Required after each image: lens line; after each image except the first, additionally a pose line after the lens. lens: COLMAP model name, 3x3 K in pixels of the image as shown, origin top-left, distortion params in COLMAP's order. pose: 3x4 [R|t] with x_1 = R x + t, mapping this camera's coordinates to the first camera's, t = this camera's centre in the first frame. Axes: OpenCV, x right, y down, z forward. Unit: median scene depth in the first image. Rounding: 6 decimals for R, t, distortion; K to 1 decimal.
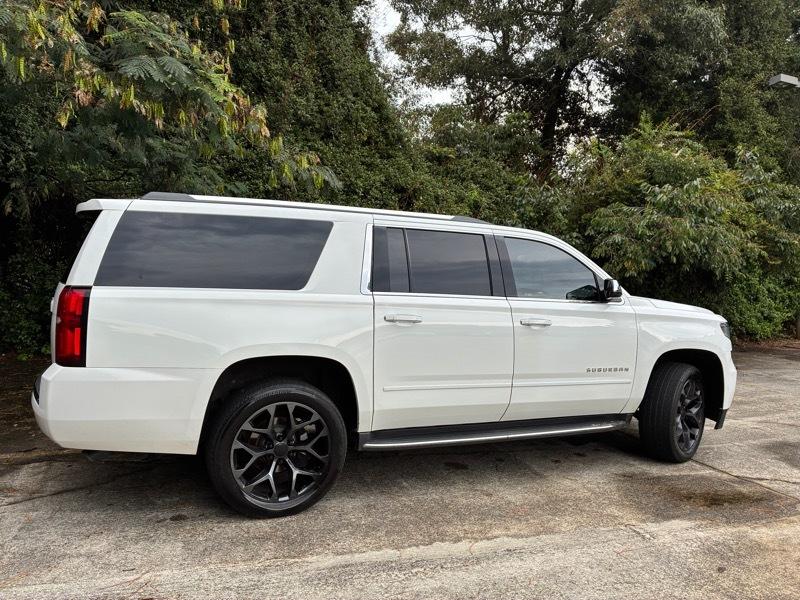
lens RADIAL K [[604.9, 0, 403.1], [0, 604.9, 295.8], [0, 0, 1]] dist [0.062768, -0.085216]
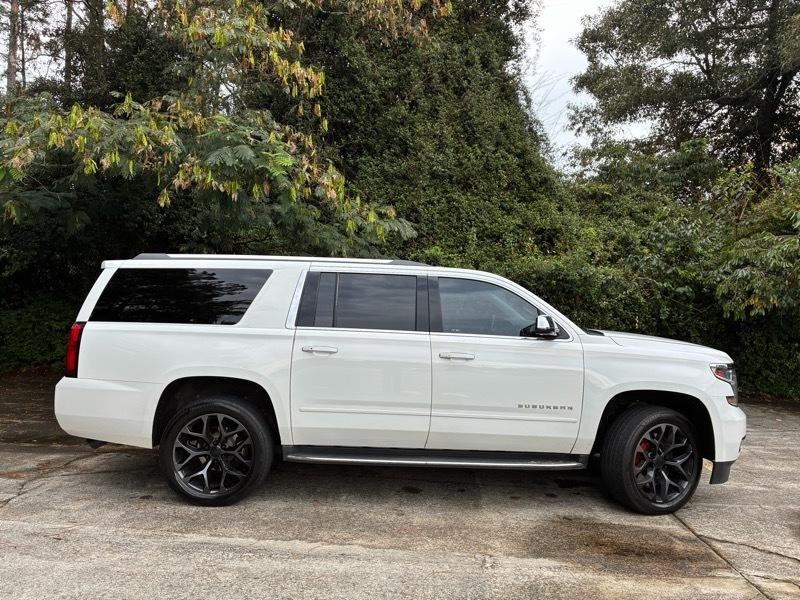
lens RADIAL K [[604.9, 0, 403.5], [0, 604.9, 296.1], [0, 0, 1]] dist [0.062768, -0.085216]
pose [[0.918417, -0.018721, -0.395171, 0.614203], [-0.009342, 0.997575, -0.068971, 0.013896], [0.395504, 0.067036, 0.916015, -0.019094]]
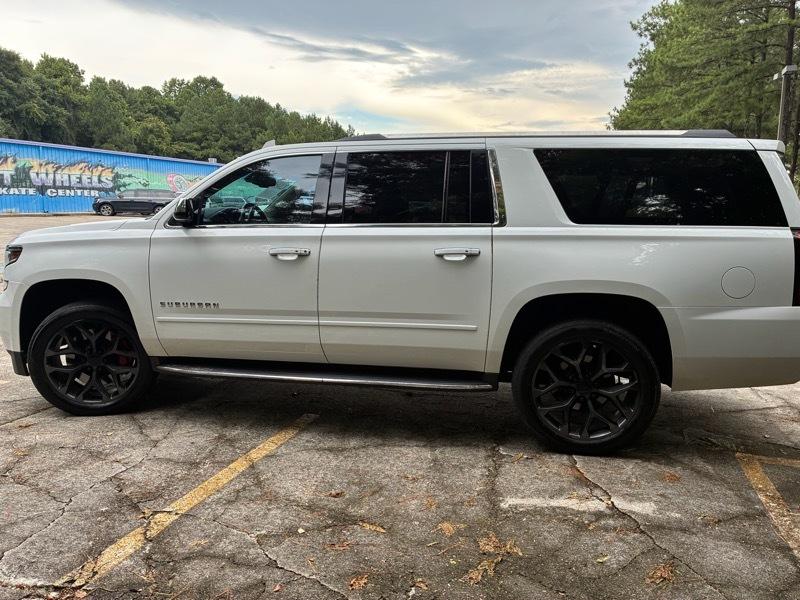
lens RADIAL K [[604.9, 0, 393.2], [0, 604.9, 300.7], [0, 0, 1]] dist [0.062768, -0.085216]
pose [[-0.804755, -0.127639, 0.579723, -0.670550], [-0.016738, 0.981100, 0.192776, -0.091168], [-0.593372, 0.145434, -0.791681, 2.242689]]
